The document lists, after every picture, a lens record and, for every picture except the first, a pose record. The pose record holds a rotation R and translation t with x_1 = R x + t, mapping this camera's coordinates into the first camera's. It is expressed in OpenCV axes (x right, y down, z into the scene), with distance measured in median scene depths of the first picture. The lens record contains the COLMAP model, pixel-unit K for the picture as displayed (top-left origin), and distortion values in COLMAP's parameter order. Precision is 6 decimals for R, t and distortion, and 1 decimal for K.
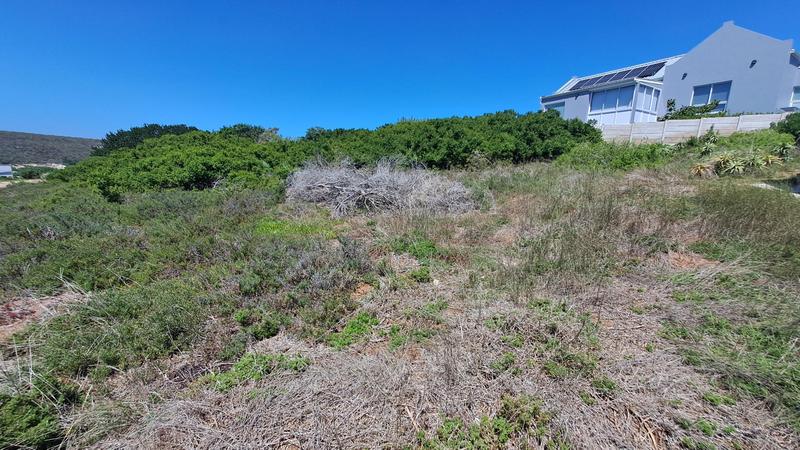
lens RADIAL K [[319.4, 0, 397.8], [0, 319.4, 230.0], [0, 0, 1]] dist [-0.001892, 0.001243]
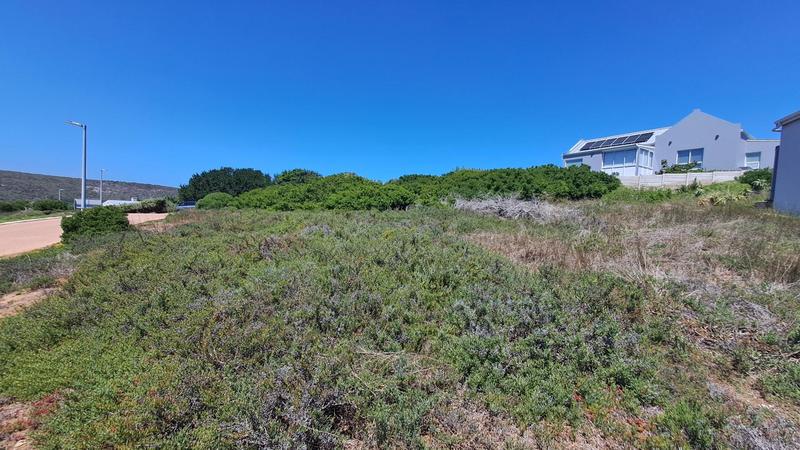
lens RADIAL K [[319.4, 0, 397.8], [0, 319.4, 230.0], [0, 0, 1]] dist [-0.001892, 0.001243]
pose [[0.999045, 0.013847, 0.041441, -0.441213], [-0.008014, 0.990433, -0.137760, 0.121507], [-0.042952, 0.137297, 0.989598, -0.356602]]
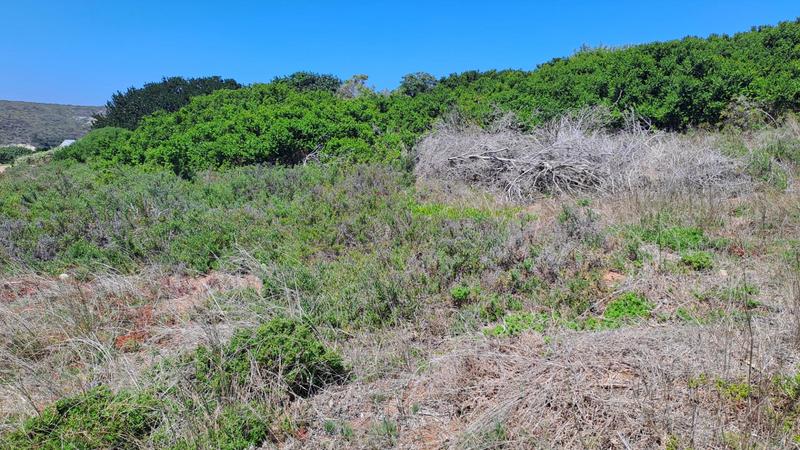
lens RADIAL K [[588.0, 0, 414.0], [0, 588.0, 224.0], [0, 0, 1]] dist [0.050713, -0.004298]
pose [[0.973034, 0.014590, -0.230201, -0.048126], [-0.027767, 0.998149, -0.054110, 0.032029], [0.228986, 0.059043, 0.971638, -0.077030]]
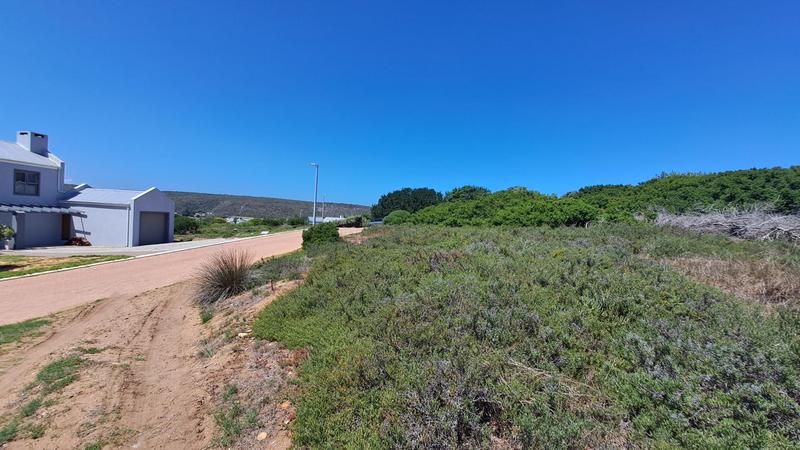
lens RADIAL K [[319.4, 0, 397.8], [0, 319.4, 230.0], [0, 0, 1]] dist [-0.001892, 0.001243]
pose [[0.889483, 0.026847, -0.456180, -0.433367], [-0.108684, 0.982056, -0.154123, 0.122238], [0.443856, 0.186670, 0.876440, -0.374824]]
